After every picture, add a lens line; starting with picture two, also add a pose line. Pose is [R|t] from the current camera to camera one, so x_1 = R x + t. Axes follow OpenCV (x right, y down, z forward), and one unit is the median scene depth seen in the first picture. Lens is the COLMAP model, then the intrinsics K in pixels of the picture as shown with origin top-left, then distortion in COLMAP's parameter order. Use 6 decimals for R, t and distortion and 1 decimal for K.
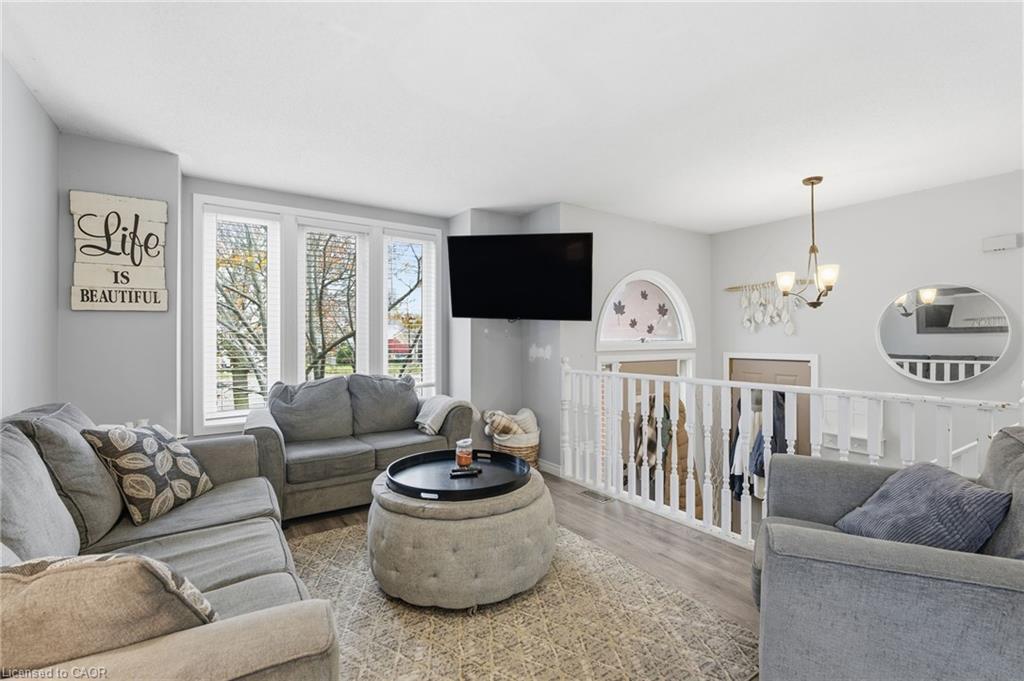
lens RADIAL K [[449.7, 0, 512.3], [0, 449.7, 338.4], [0, 0, 1]] dist [-0.011824, 0.001594]
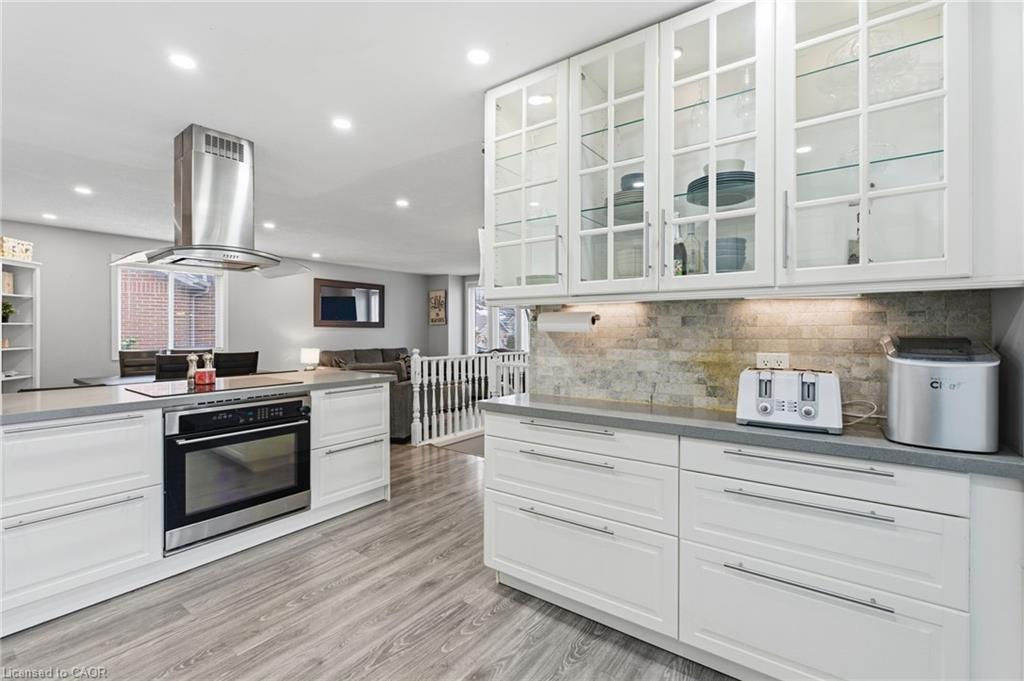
lens RADIAL K [[455.1, 0, 514.8], [0, 455.1, 333.3], [0, 0, 1]] dist [-0.011507, 0.000498]
pose [[0.340677, 0.006461, -0.940158, 2.582287], [0.000699, 0.999974, 0.007125, -0.019950], [0.940180, -0.003085, 0.340664, 0.369503]]
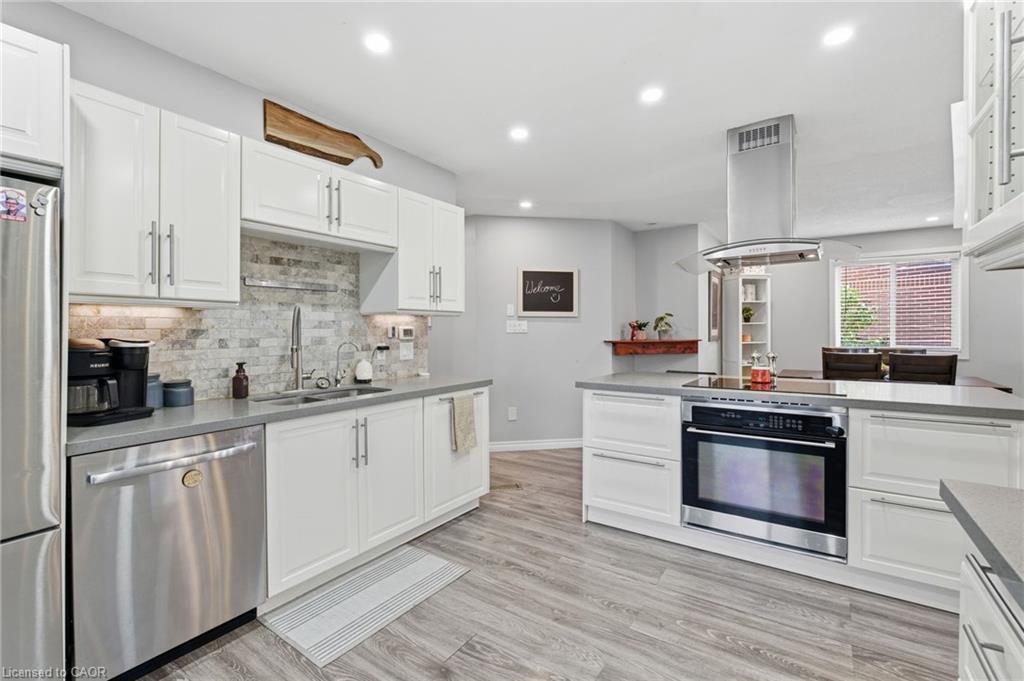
lens RADIAL K [[455.1, 0, 514.8], [0, 455.1, 333.3], [0, 0, 1]] dist [-0.011507, 0.000498]
pose [[-0.931806, 0.007659, -0.362877, 2.251920], [0.005306, 0.999958, 0.007482, -0.018953], [0.362919, 0.005047, -0.931807, 0.818372]]
